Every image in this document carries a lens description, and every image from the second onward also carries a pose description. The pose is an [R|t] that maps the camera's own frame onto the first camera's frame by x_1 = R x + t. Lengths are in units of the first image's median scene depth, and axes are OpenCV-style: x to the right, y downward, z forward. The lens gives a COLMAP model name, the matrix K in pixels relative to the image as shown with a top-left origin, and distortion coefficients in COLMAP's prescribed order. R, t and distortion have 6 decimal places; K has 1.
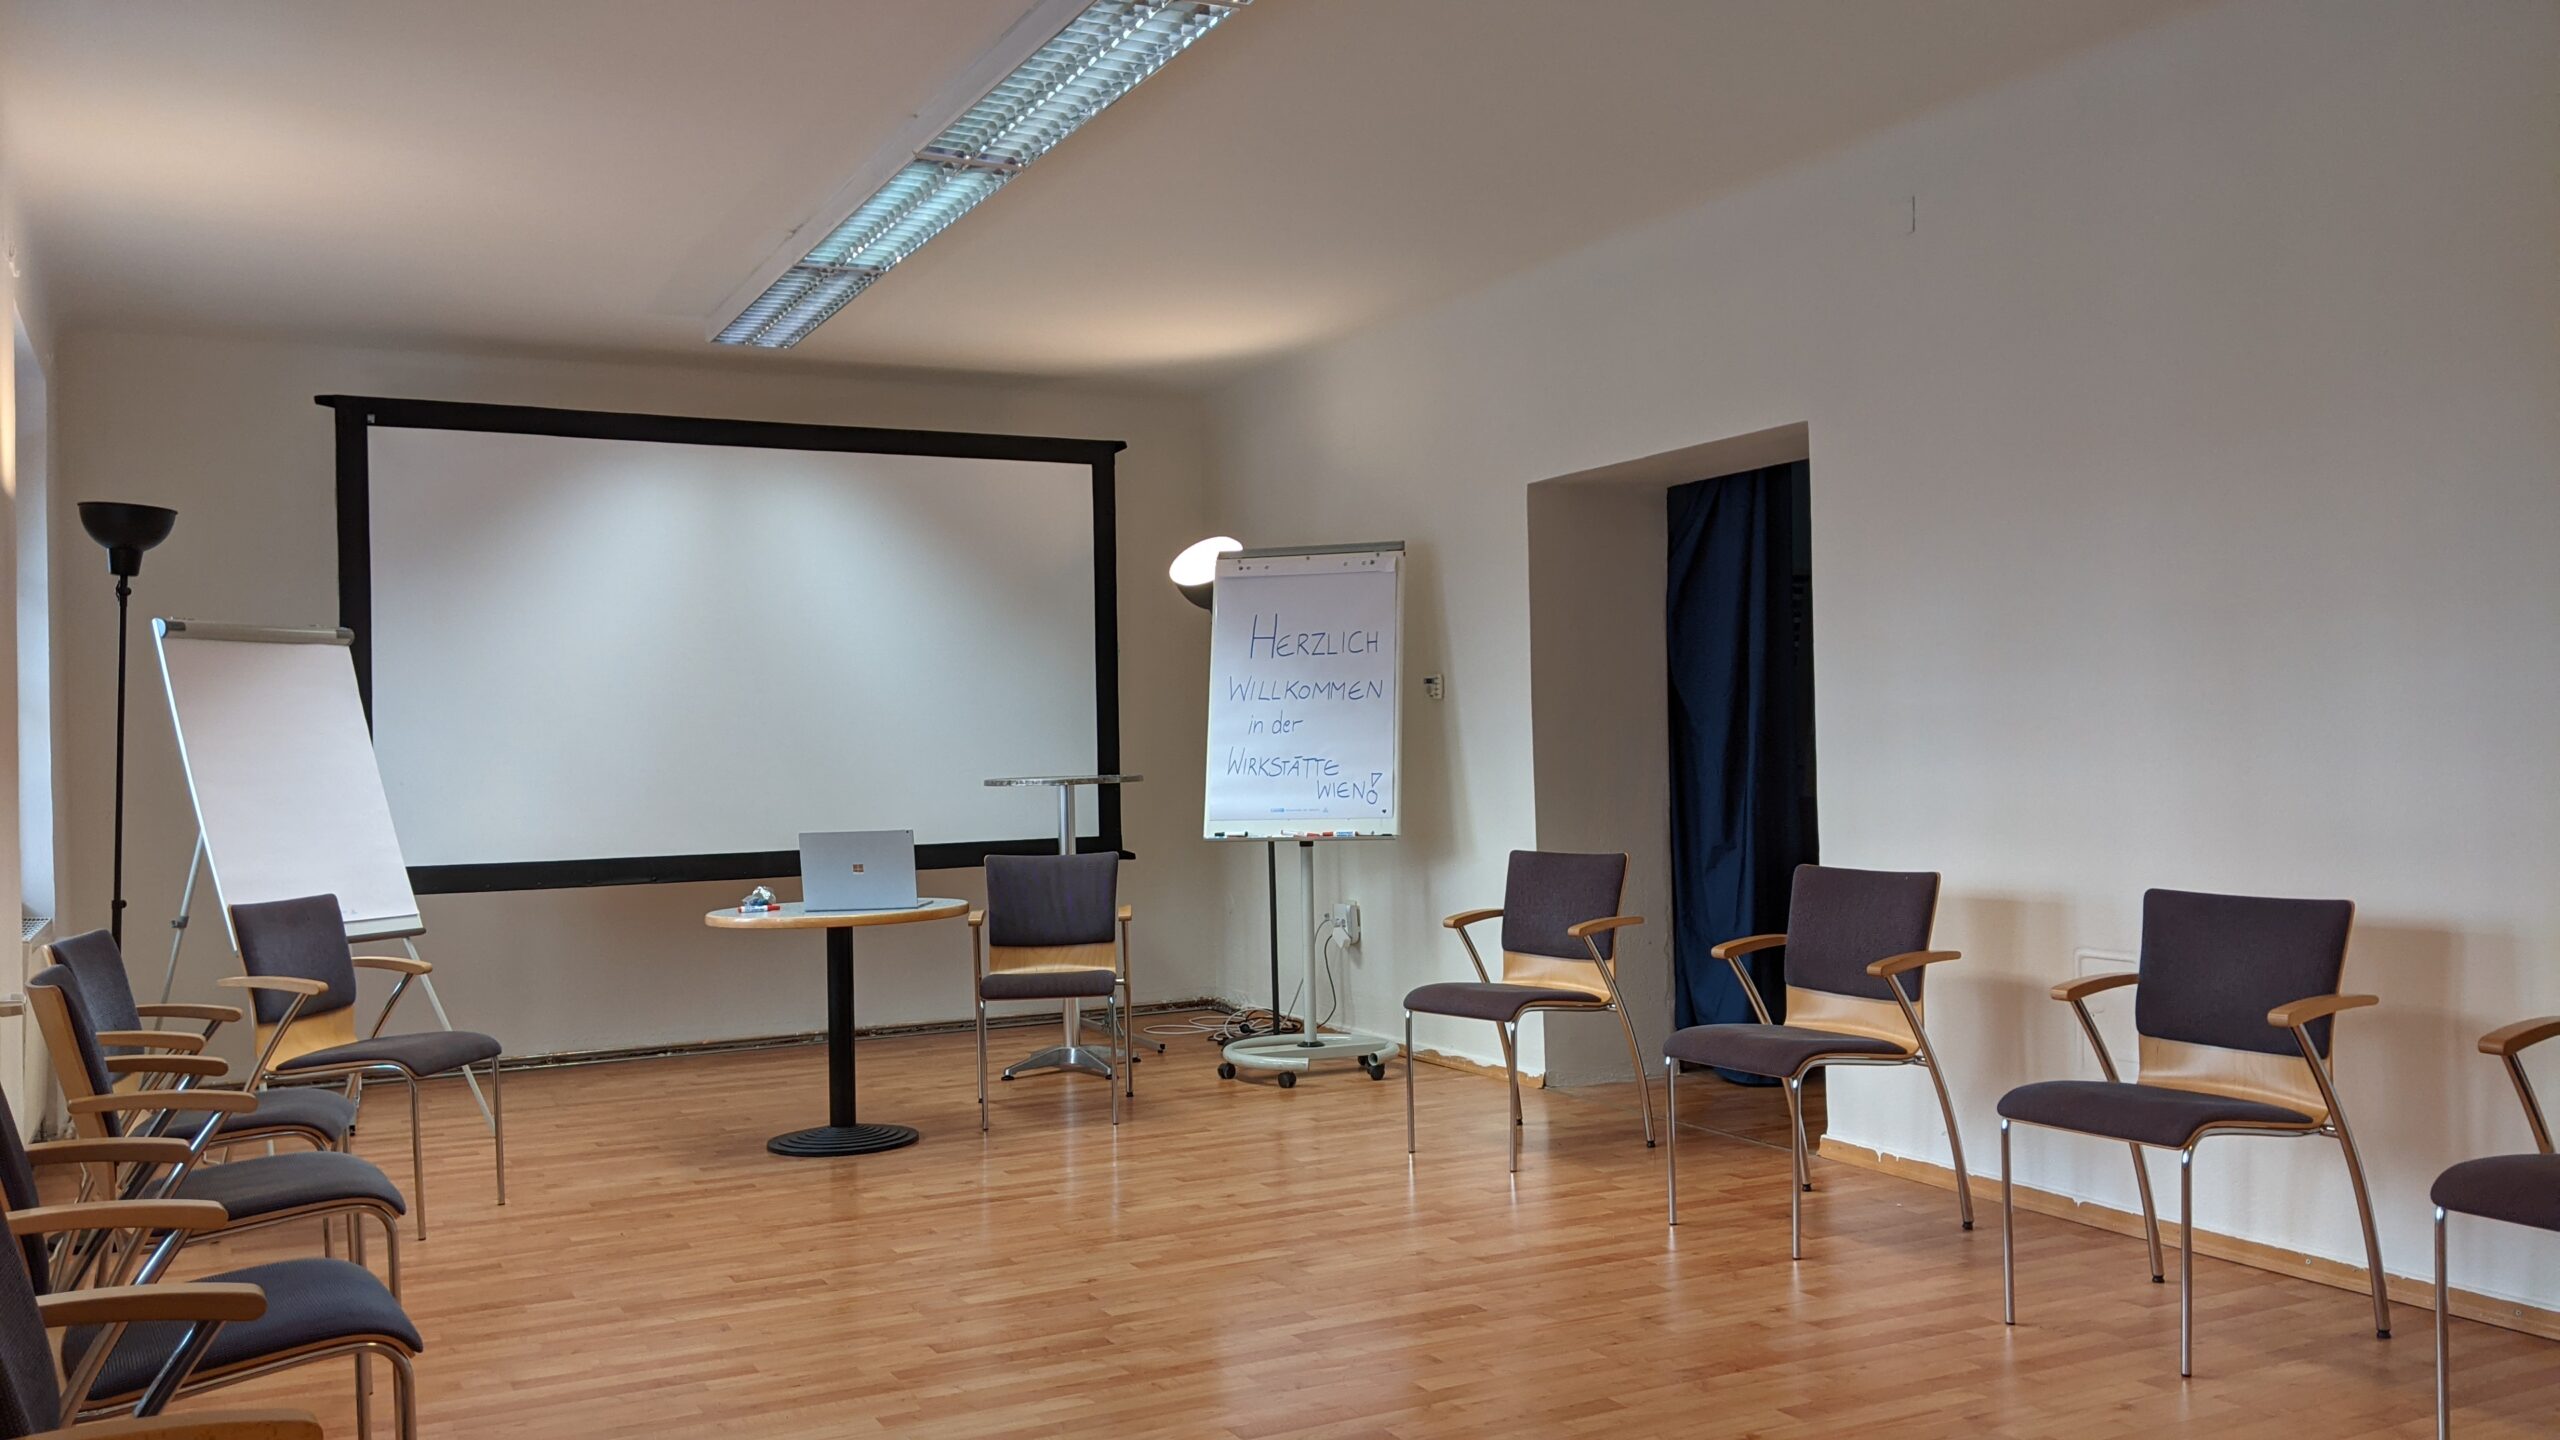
lens RADIAL K [[1978.9, 0, 1282.1], [0, 1978.9, 766.9], [0, 0, 1]] dist [-0.029998, 0.001375]
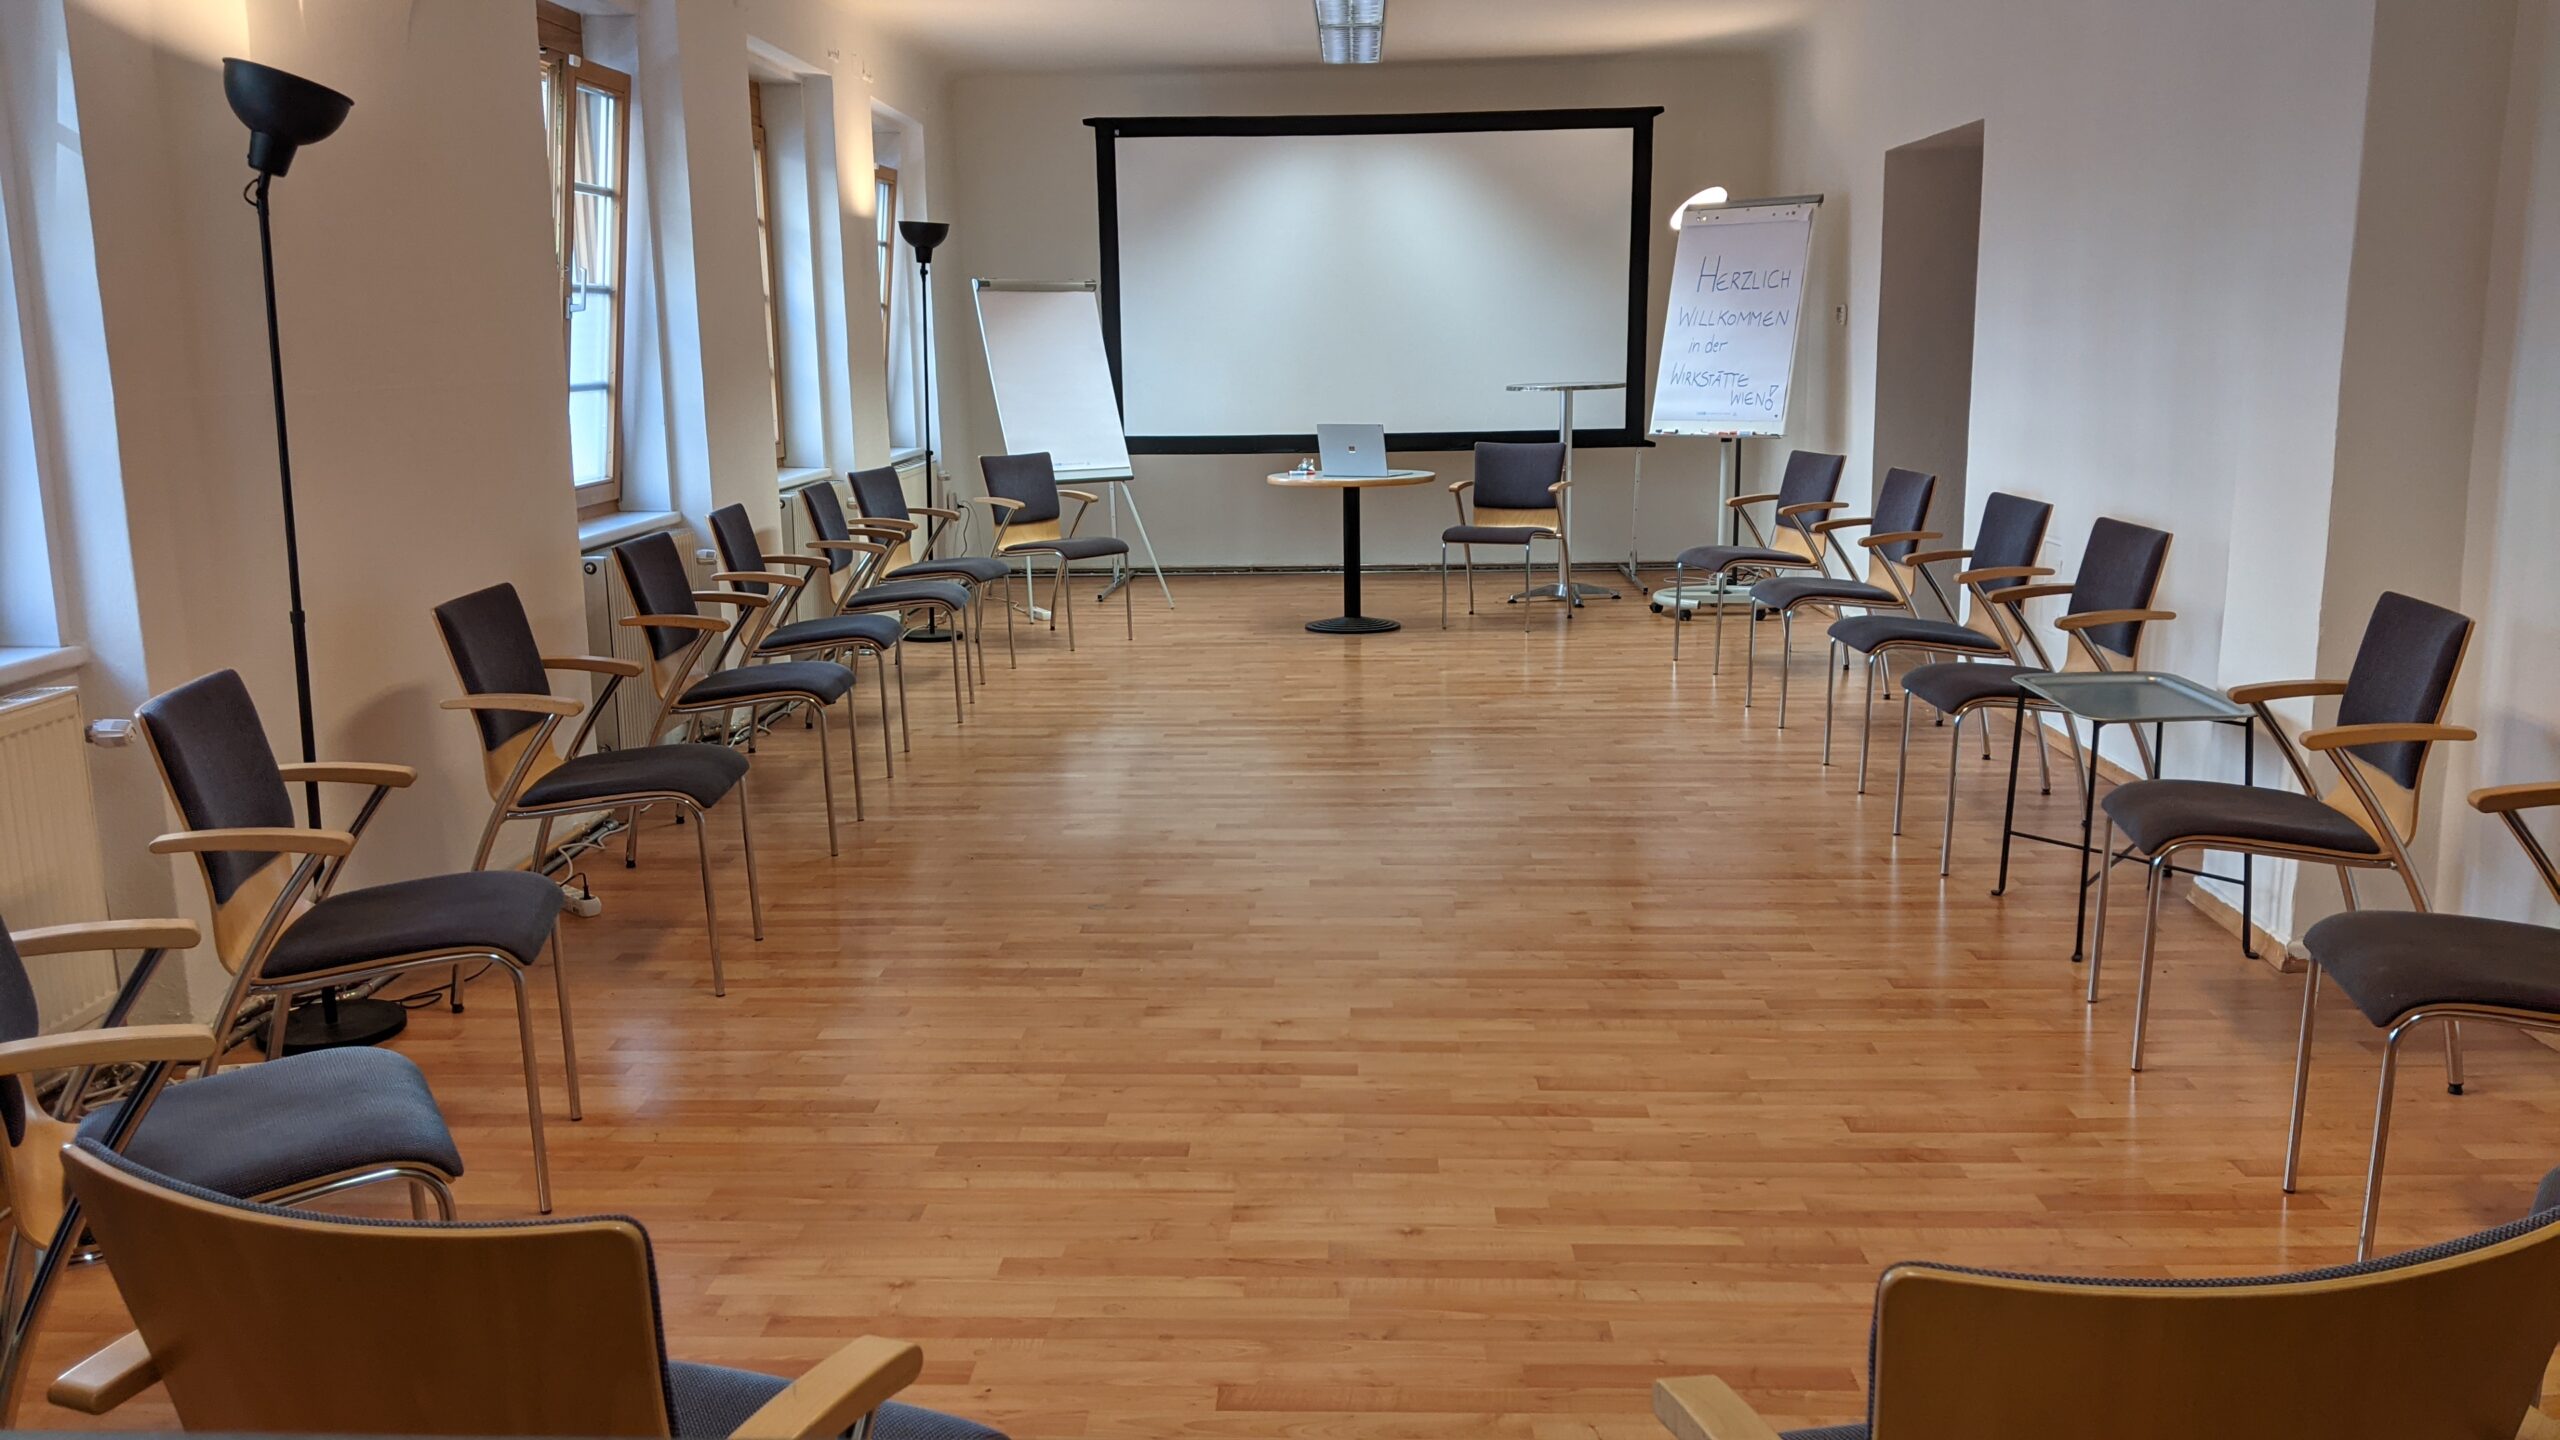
lens RADIAL K [[2021.3, 0, 1280.0], [0, 2021.3, 720.0], [0, 0, 1]] dist [0.149091, -0.001402]
pose [[0.854653, 0.106759, -0.508105, 0.493196], [-0.008434, 0.981357, 0.192009, -0.037878], [0.519132, -0.159815, 0.839620, -0.329339]]
